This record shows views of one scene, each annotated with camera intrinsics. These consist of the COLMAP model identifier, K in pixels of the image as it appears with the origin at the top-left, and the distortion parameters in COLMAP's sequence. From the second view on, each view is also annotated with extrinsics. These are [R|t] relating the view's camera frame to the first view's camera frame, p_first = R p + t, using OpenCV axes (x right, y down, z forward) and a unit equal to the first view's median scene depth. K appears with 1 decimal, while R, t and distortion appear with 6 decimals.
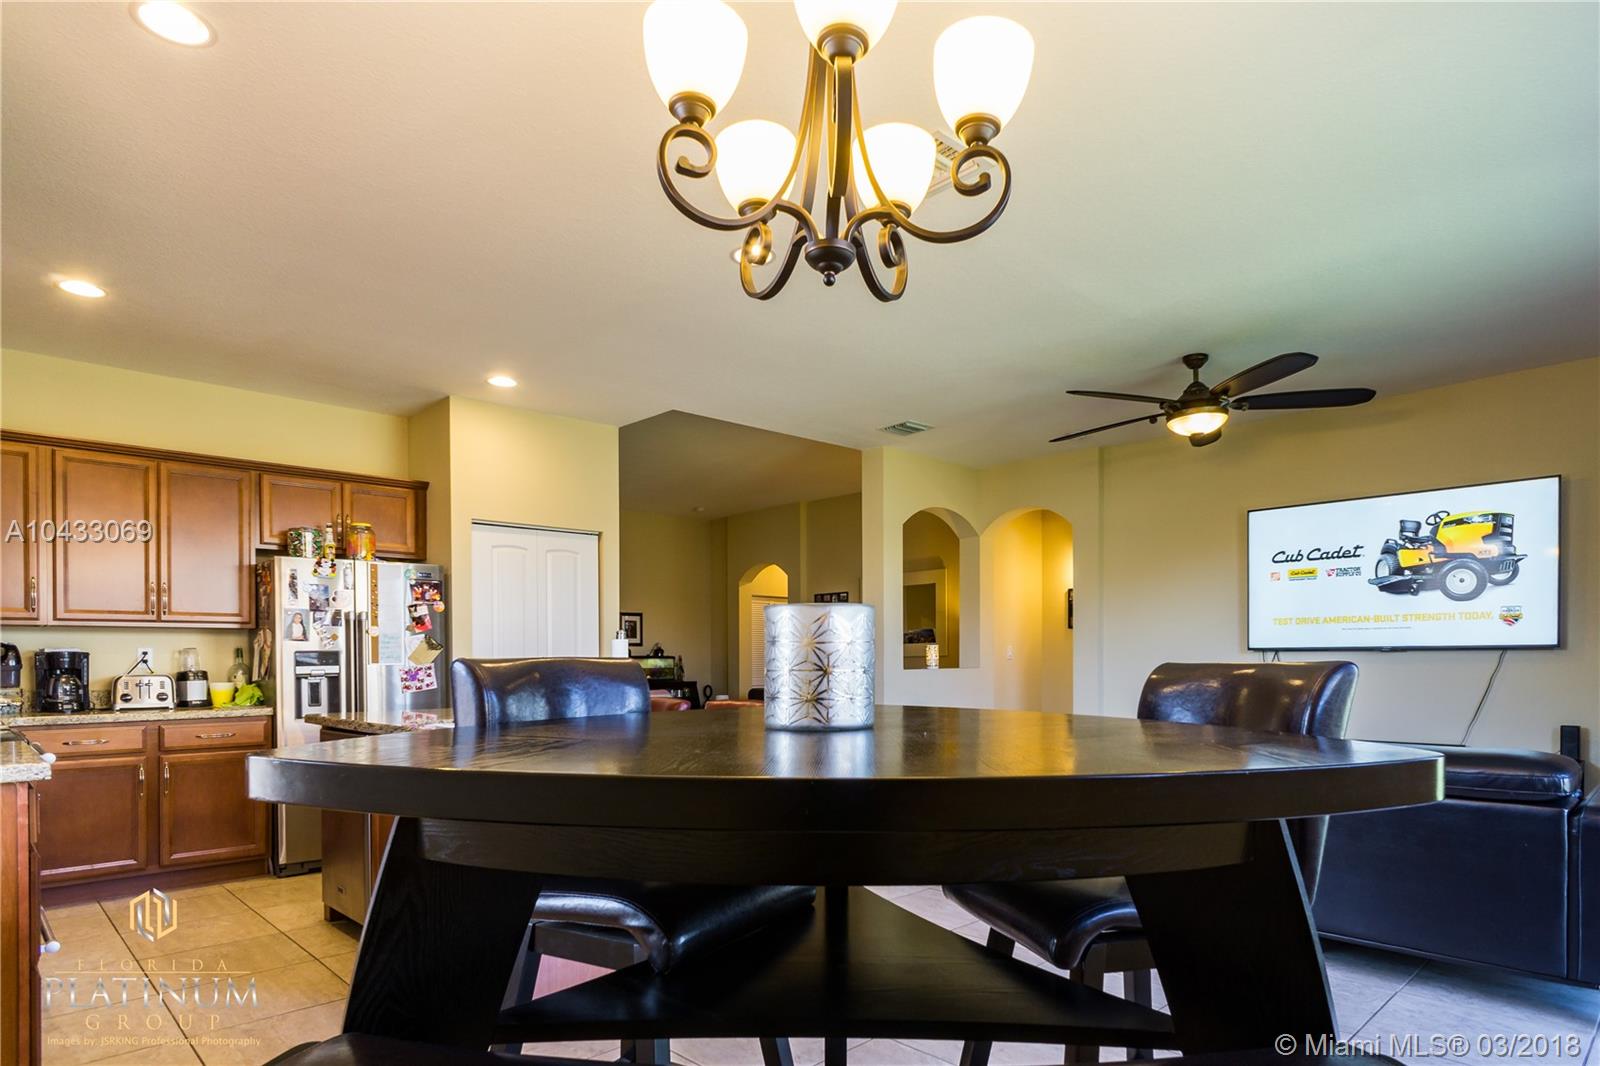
lens RADIAL K [[901.4, 0, 796.5], [0, 901.4, 559.7], [0, 0, 1]] dist [-0.014636, 0.000098]
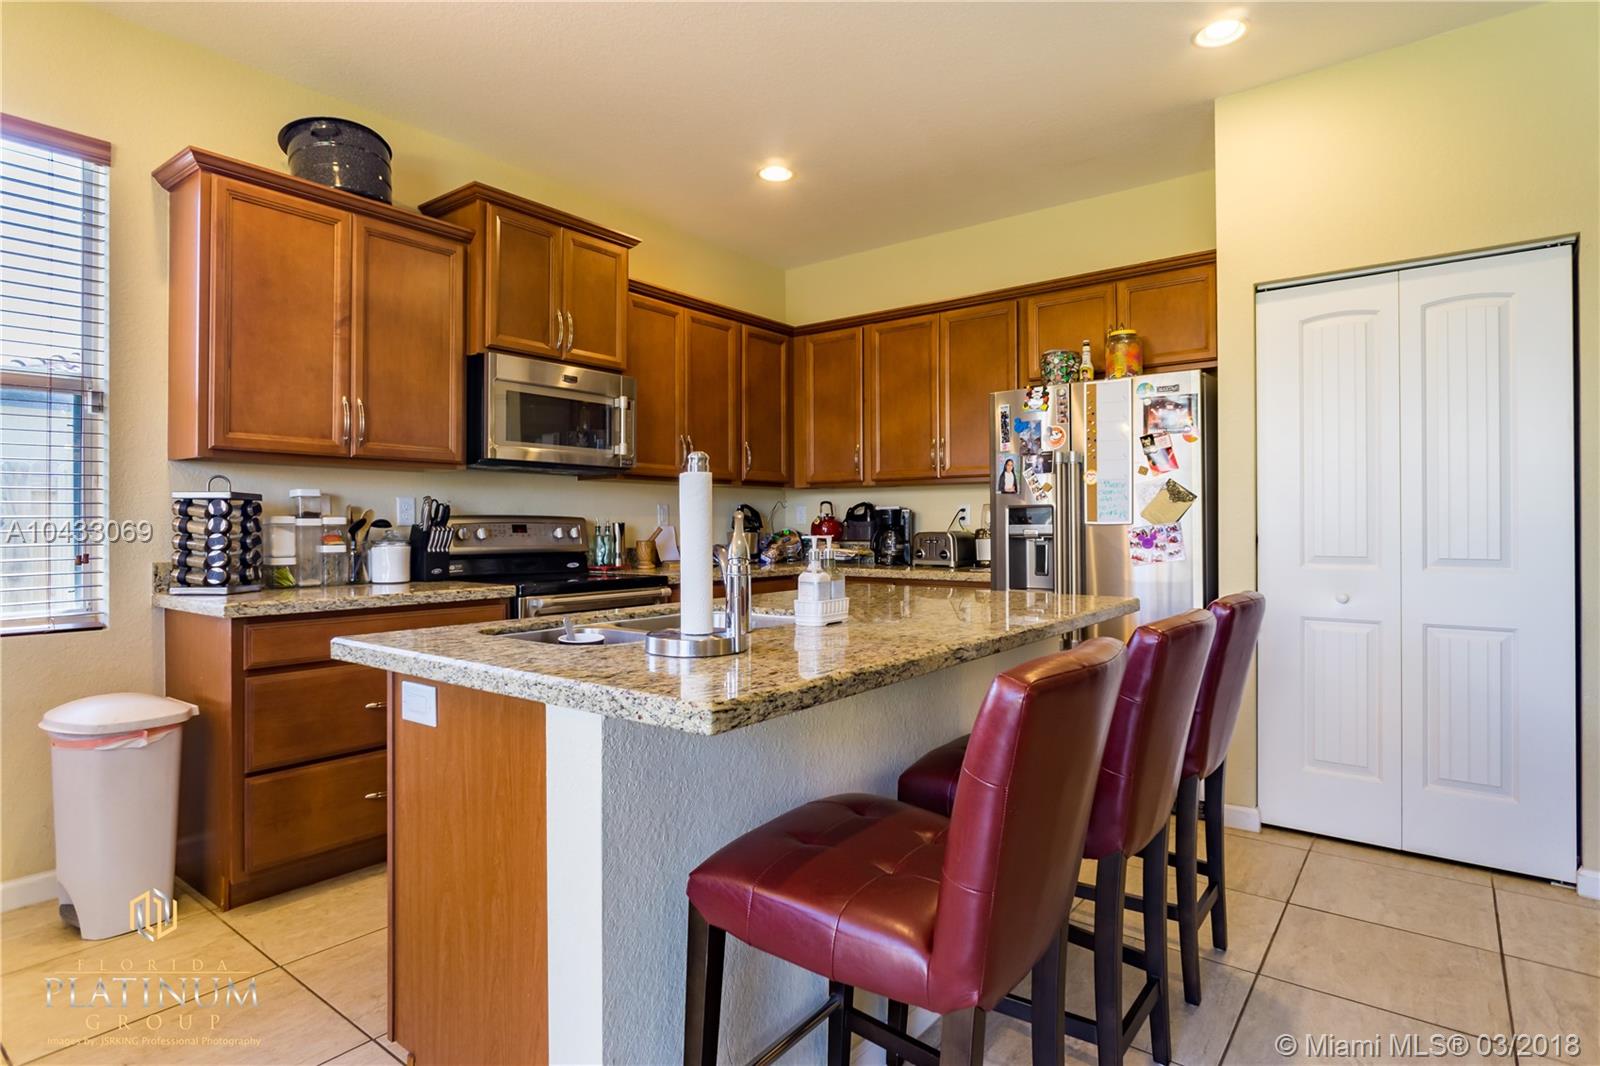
lens RADIAL K [[848.0, 0, 798.9], [0, 848.0, 518.8], [0, 0, 1]] dist [-0.013770, 0.000389]
pose [[0.154617, 0.001545, -0.987973, 0.166542], [0.104354, 0.994379, 0.017886, 0.076261], [0.982448, -0.105864, 0.153587, 0.659545]]
